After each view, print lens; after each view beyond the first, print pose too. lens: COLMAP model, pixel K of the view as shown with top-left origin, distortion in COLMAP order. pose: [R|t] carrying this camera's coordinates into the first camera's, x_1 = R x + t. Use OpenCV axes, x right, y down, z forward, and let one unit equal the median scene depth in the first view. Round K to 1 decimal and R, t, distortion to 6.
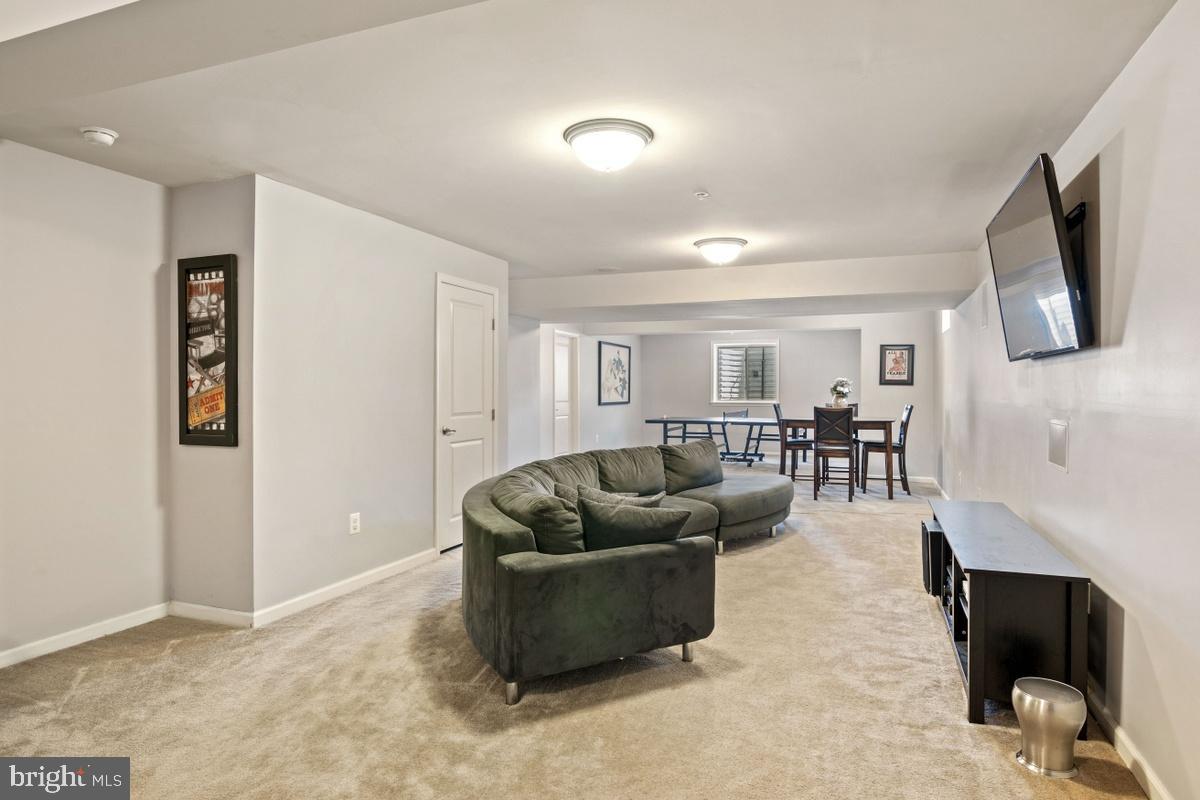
lens RADIAL K [[713.4, 0, 600.0], [0, 713.4, 400.0], [0, 0, 1]] dist [0.002029, 0.000172]
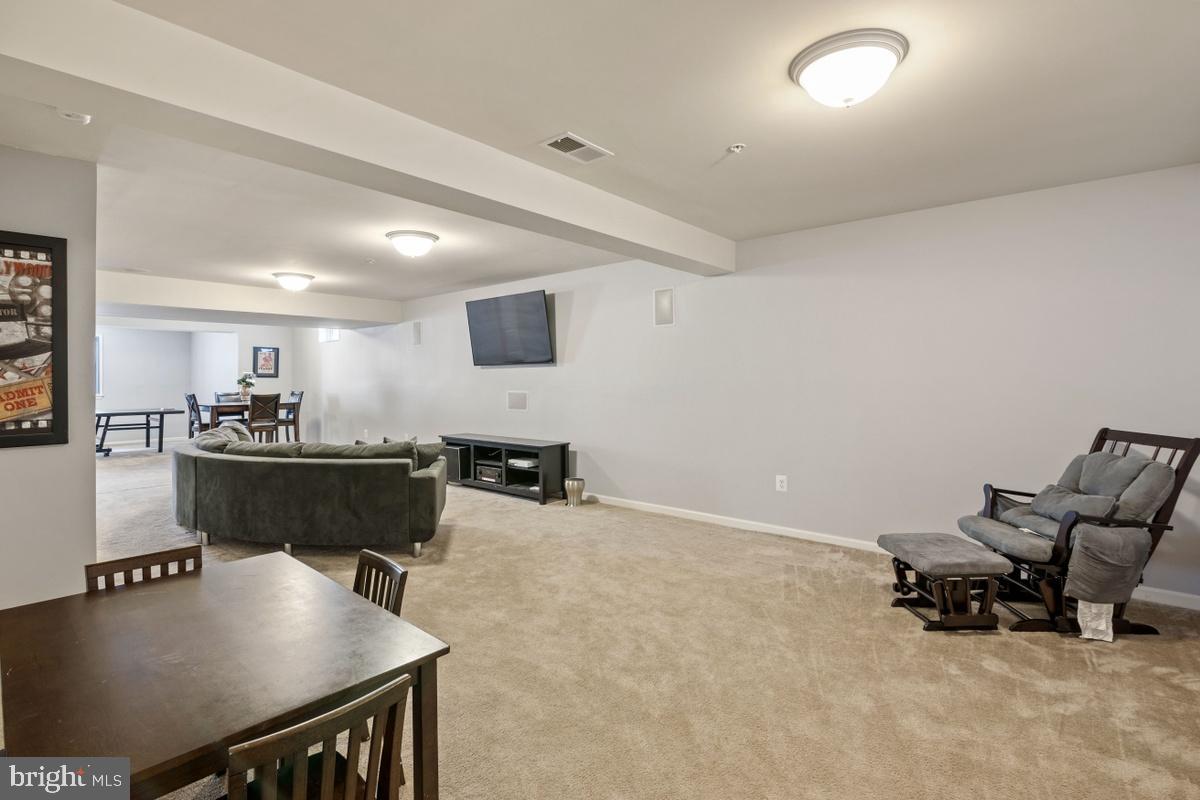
lens RADIAL K [[574.2, 0, 598.7], [0, 574.2, 370.9], [0, 0, 1]] dist [-0.000928, -0.000053]
pose [[0.366207, 0.009047, 0.930490, -0.659173], [0.021218, 0.999612, -0.018070, -0.001242], [-0.930292, 0.026360, 0.365872, 0.050681]]
